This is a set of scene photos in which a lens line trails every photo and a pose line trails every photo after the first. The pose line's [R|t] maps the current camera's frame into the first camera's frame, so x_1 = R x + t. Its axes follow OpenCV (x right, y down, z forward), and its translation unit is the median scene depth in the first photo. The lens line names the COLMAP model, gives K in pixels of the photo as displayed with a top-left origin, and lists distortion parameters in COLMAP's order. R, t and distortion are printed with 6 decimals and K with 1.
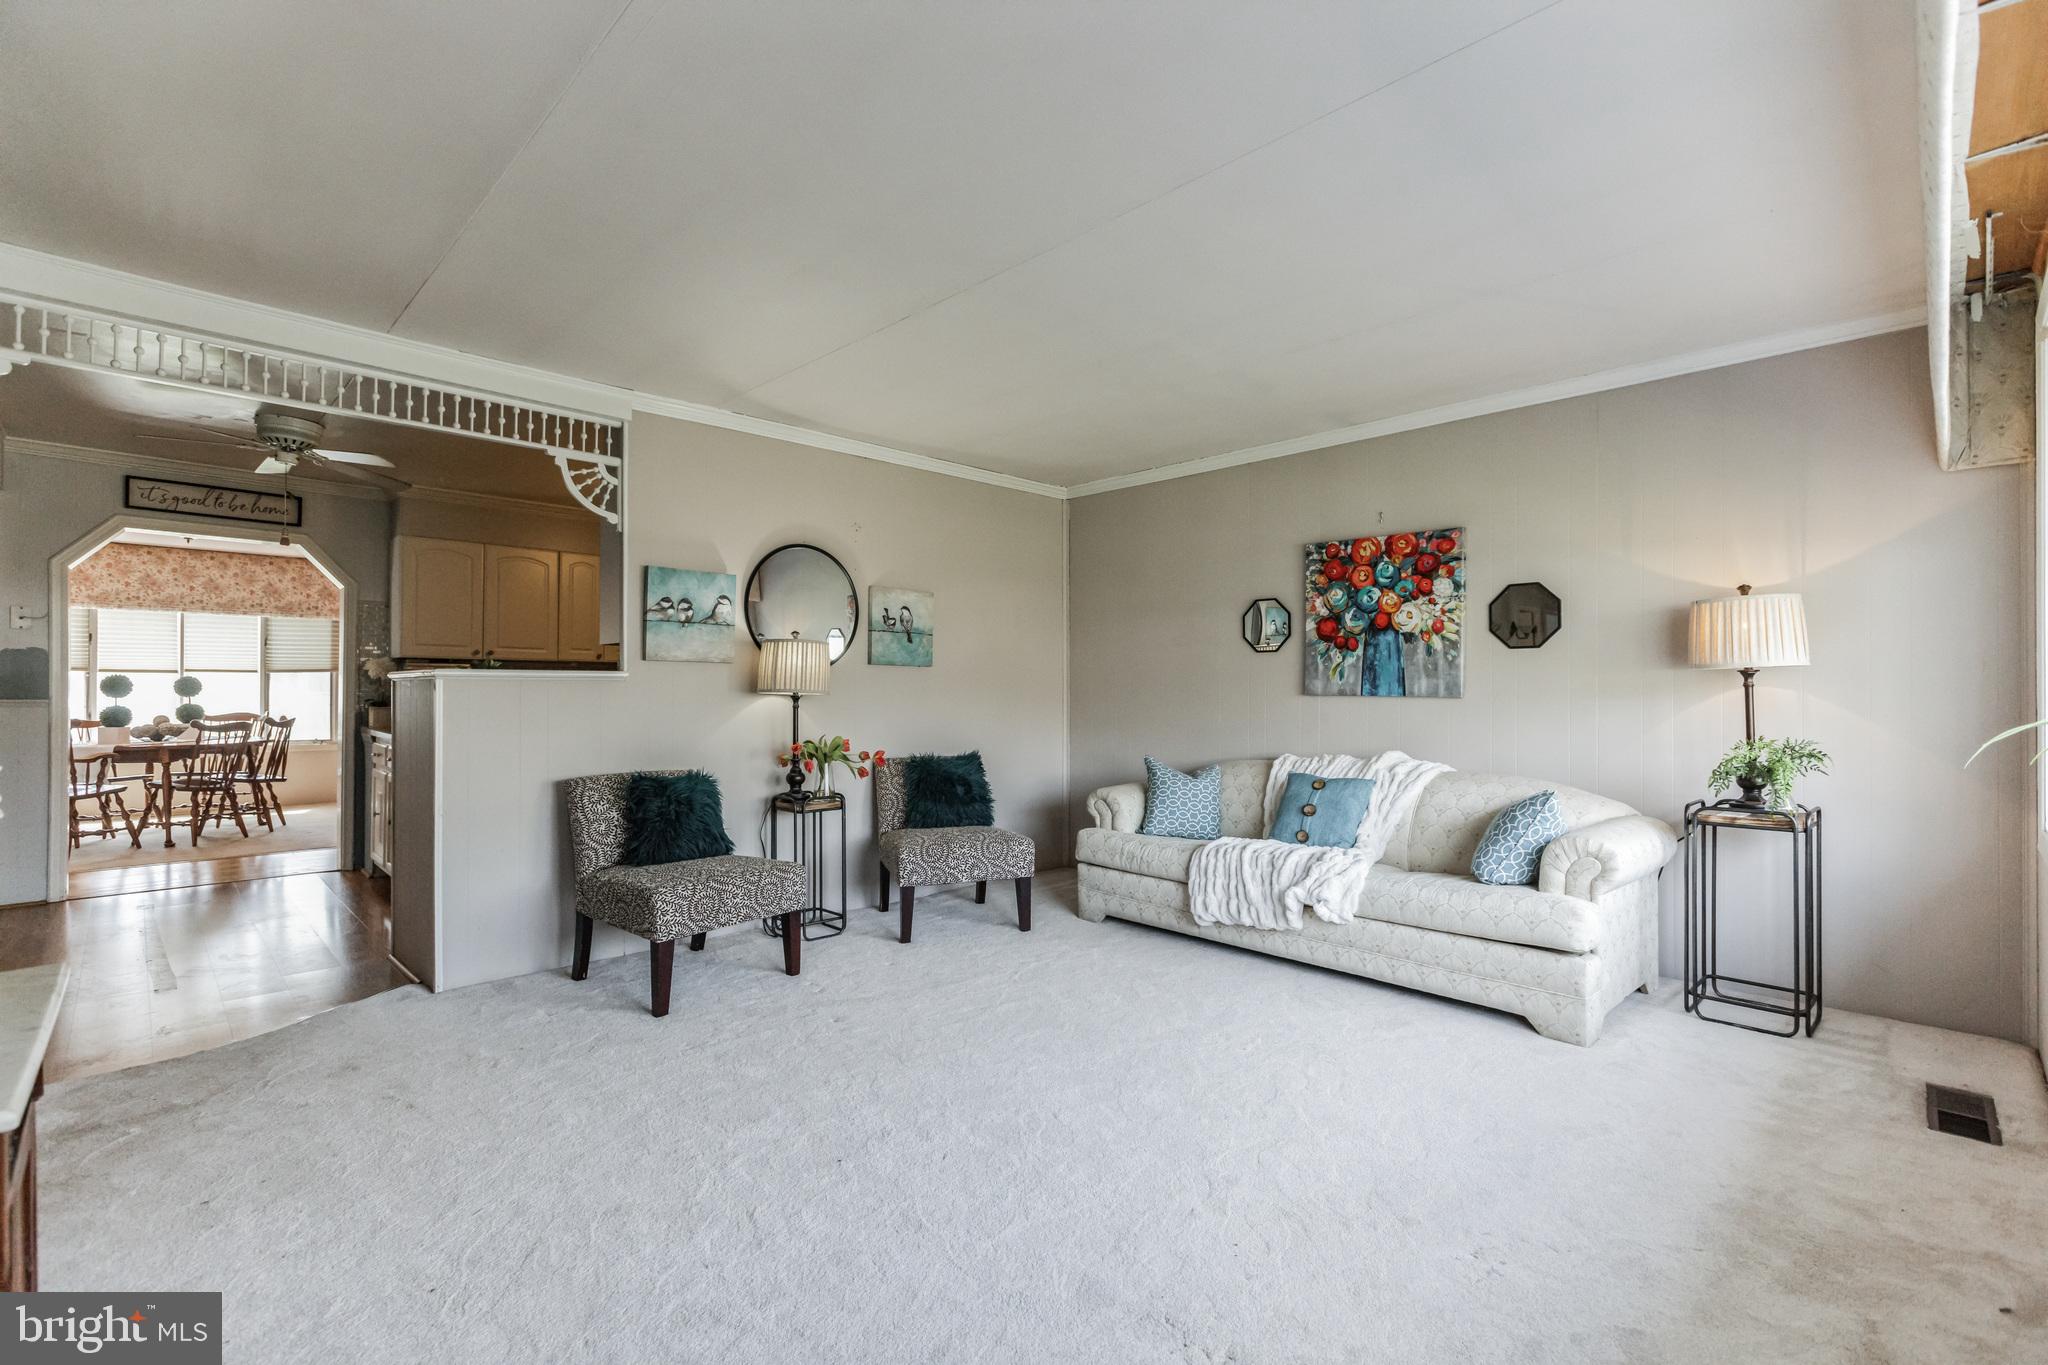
lens RADIAL K [[914.1, 0, 1024.9], [0, 914.1, 684.7], [0, 0, 1]] dist [0.001410, -0.000016]
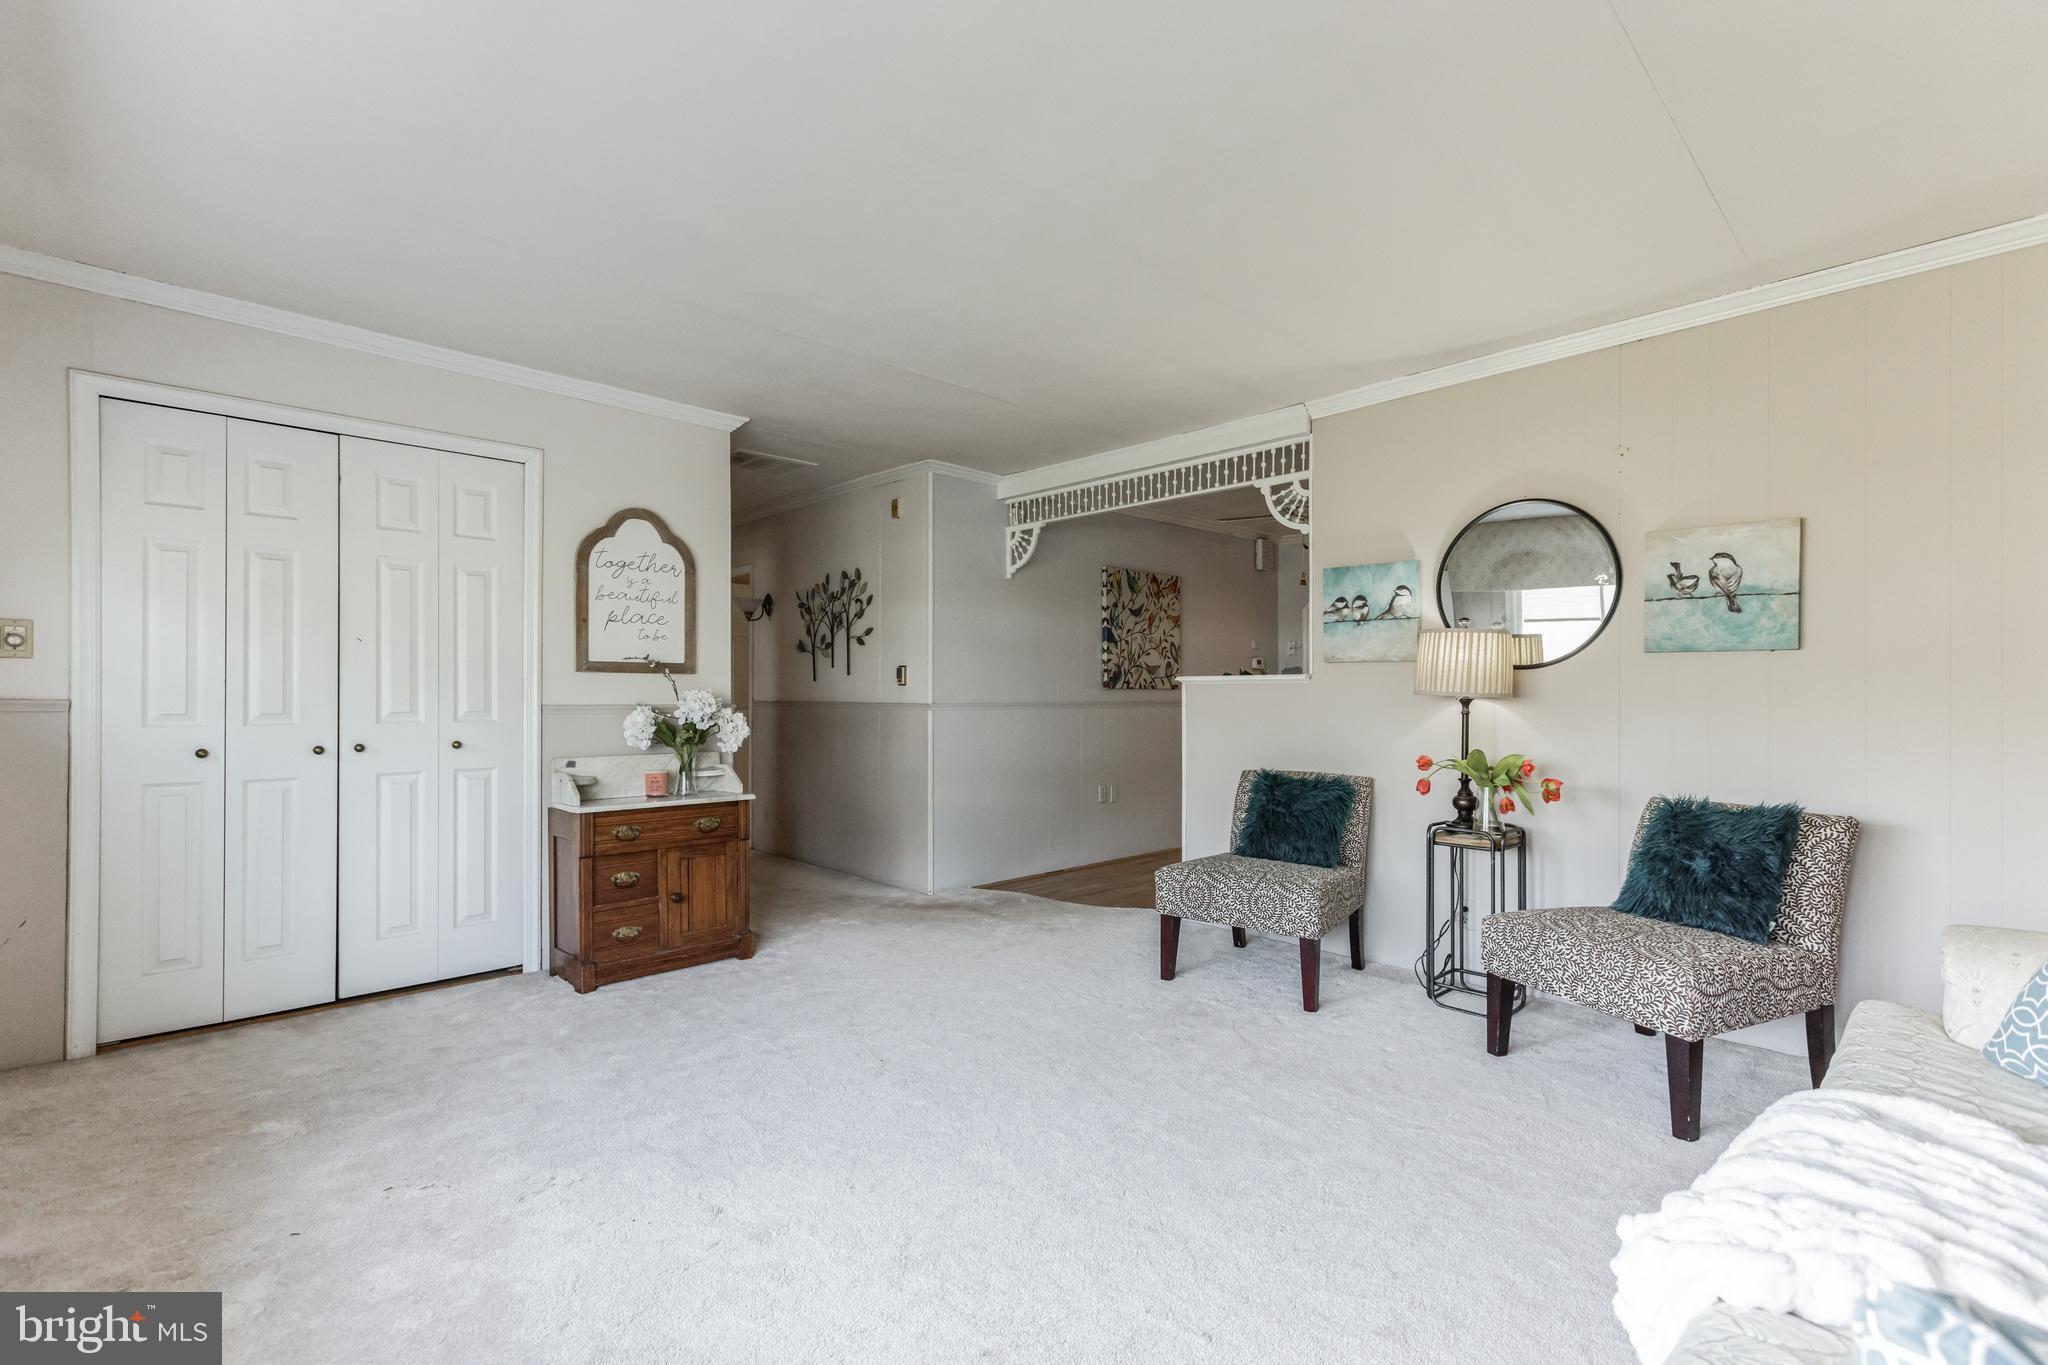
lens RADIAL K [[914.1, 0, 1024.6], [0, 914.1, 691.2], [0, 0, 1]] dist [0.001410, -0.000016]
pose [[-0.012351, -0.007349, -0.999897, 0.583978], [0.001586, 0.999972, -0.007369, 0.011390], [0.999922, -0.001677, -0.012339, 0.668536]]
